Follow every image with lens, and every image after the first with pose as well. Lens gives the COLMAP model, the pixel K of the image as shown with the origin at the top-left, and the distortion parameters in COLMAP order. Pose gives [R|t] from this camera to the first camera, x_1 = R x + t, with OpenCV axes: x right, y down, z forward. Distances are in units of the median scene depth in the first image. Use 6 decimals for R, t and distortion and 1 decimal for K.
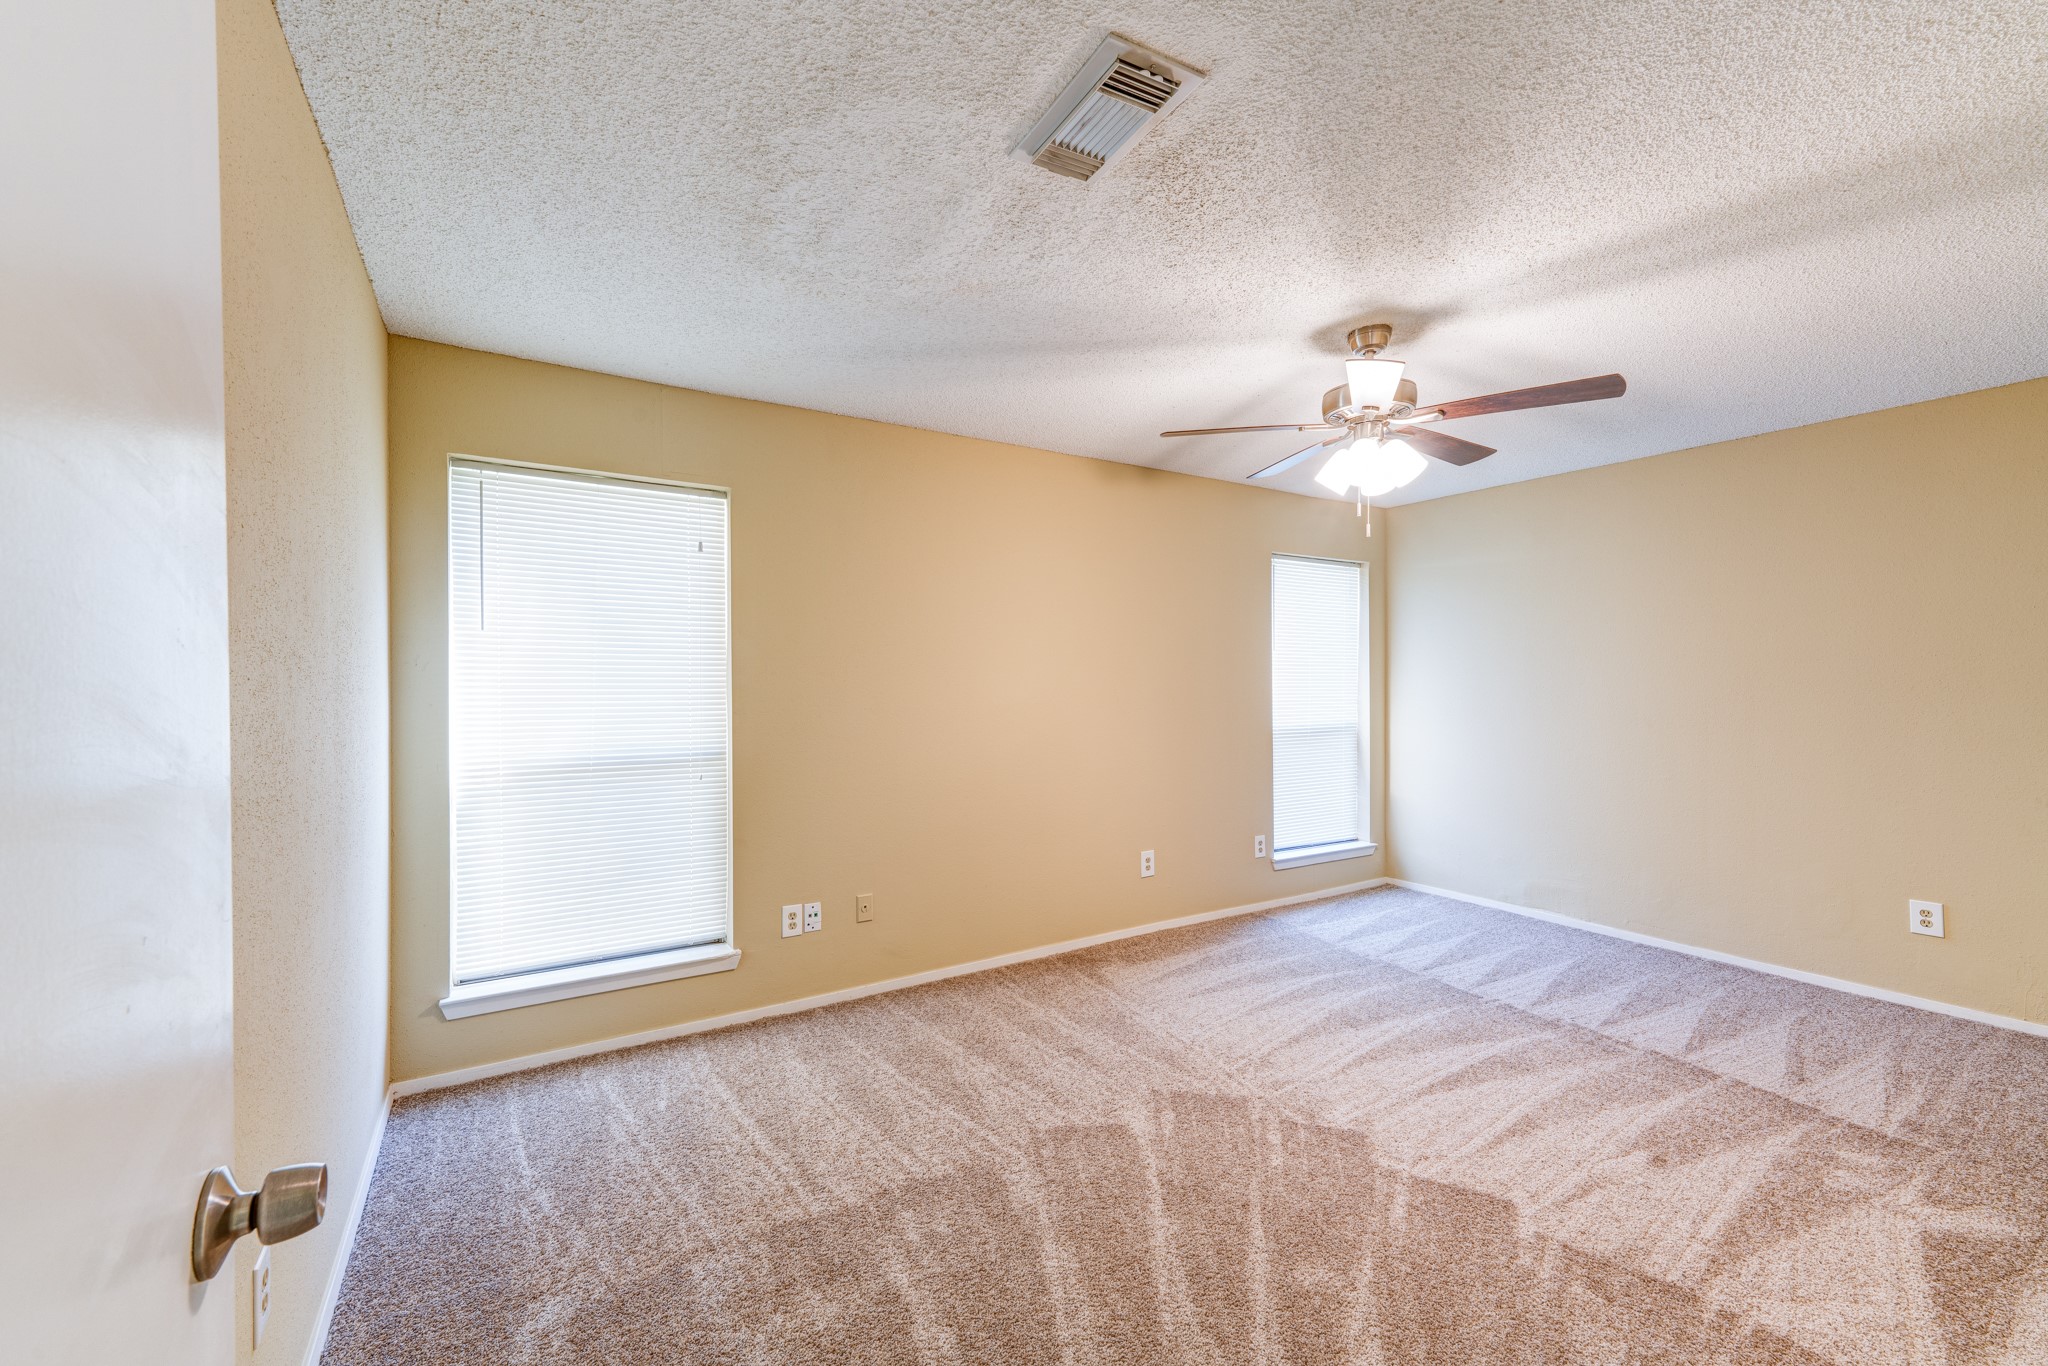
lens RADIAL K [[822.3, 0, 1015.4], [0, 822.3, 667.6], [0, 0, 1]] dist [0.006973, 0.001482]
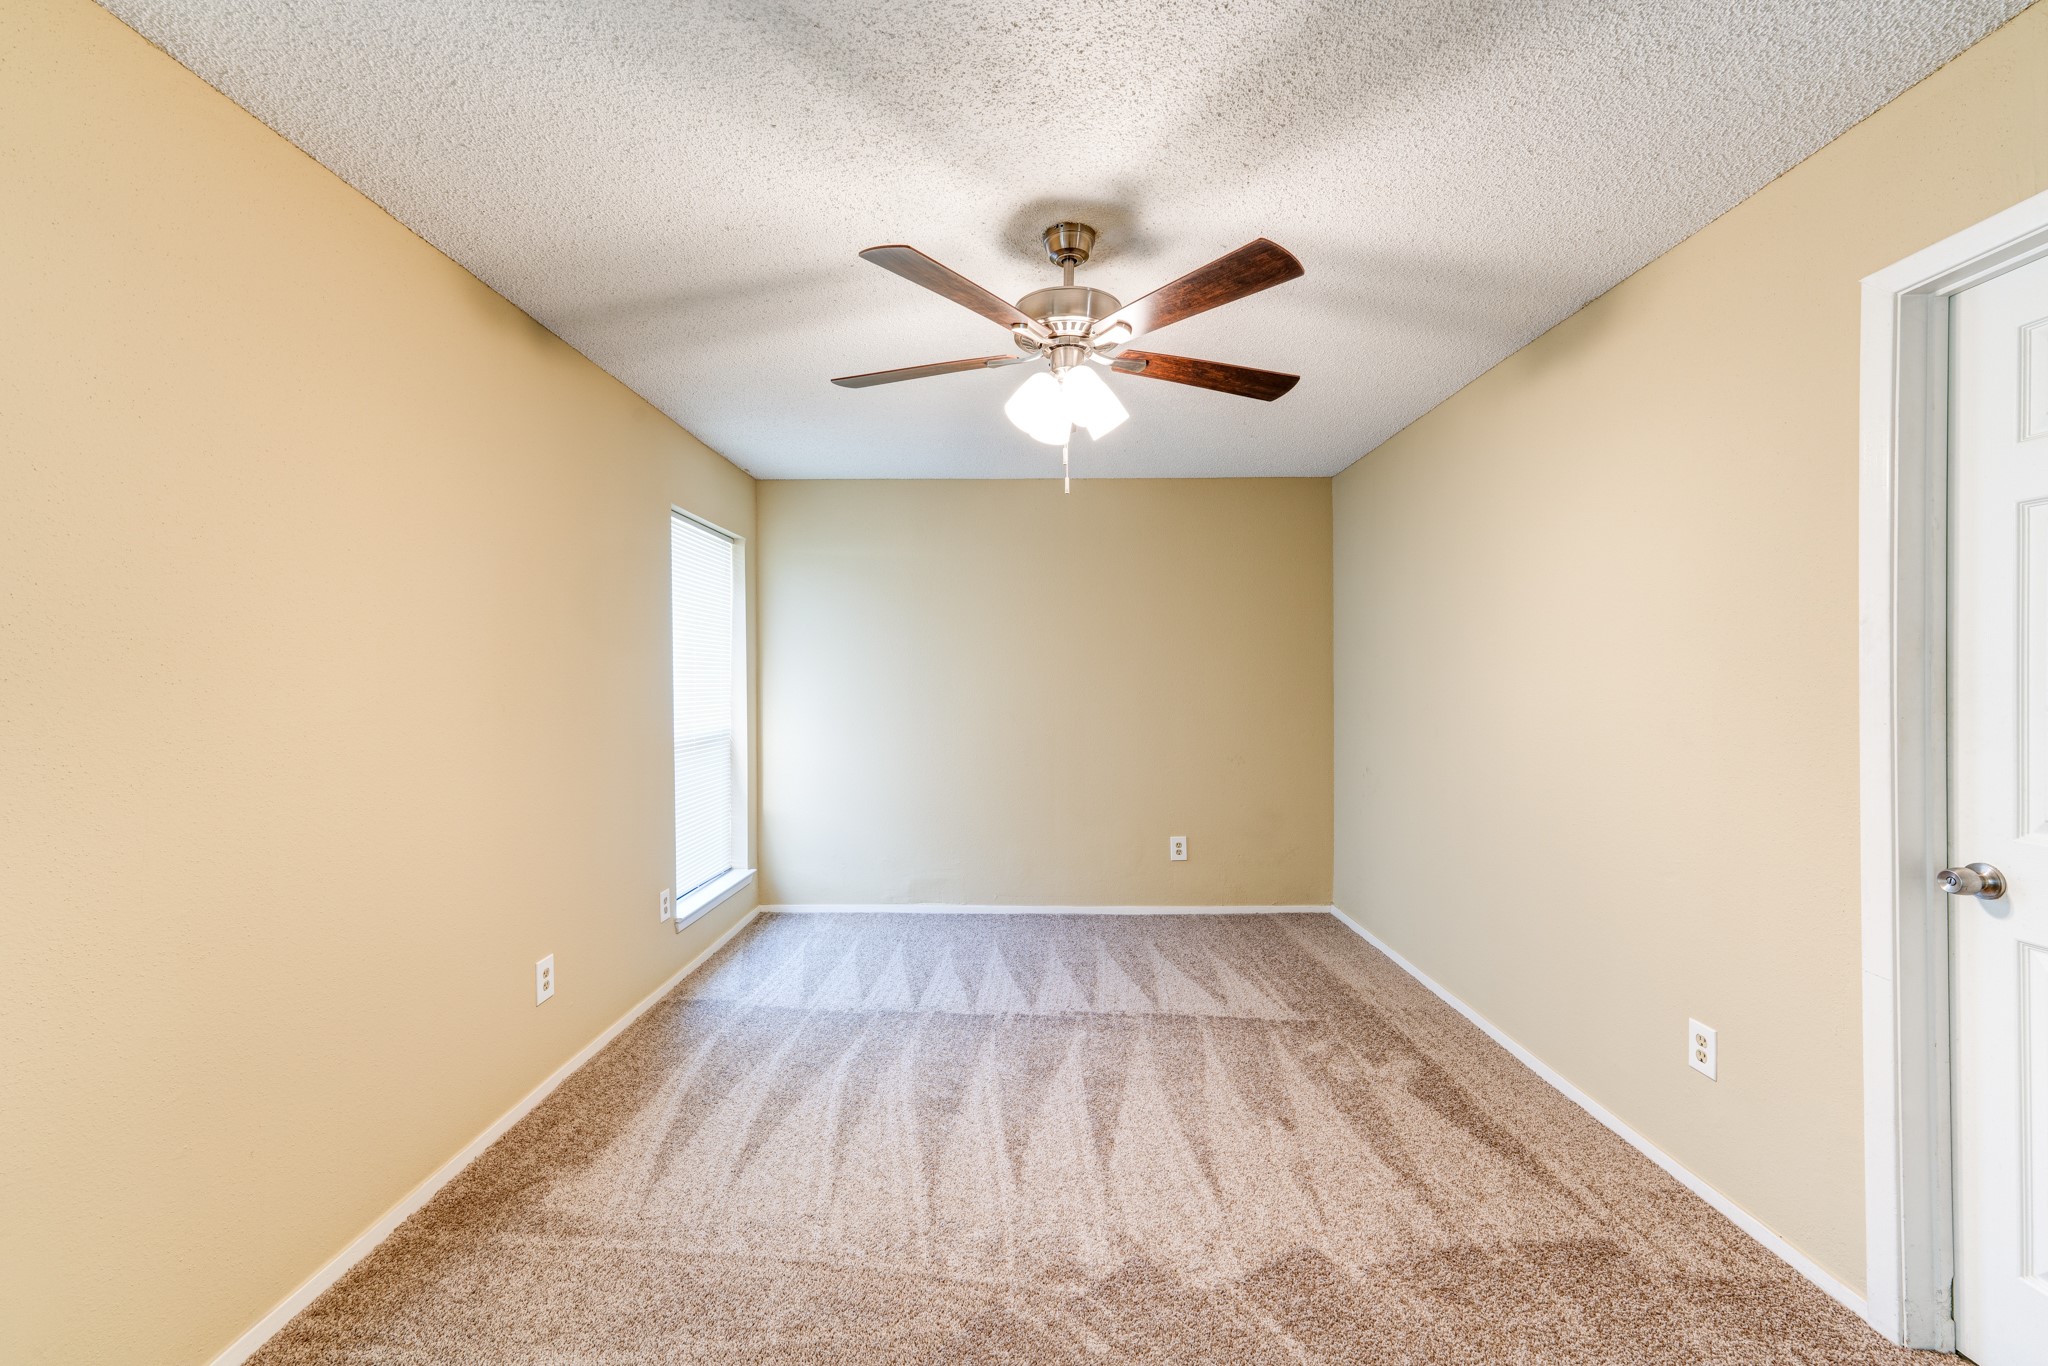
lens RADIAL K [[822.3, 0, 1045.0], [0, 822.3, 681.6], [0, 0, 1]] dist [0.006973, 0.001482]
pose [[0.535968, -0.000994, 0.844238, -0.191113], [-0.012633, 0.999878, 0.009198, 0.011225], [-0.844144, -0.015595, 0.535890, 0.454190]]
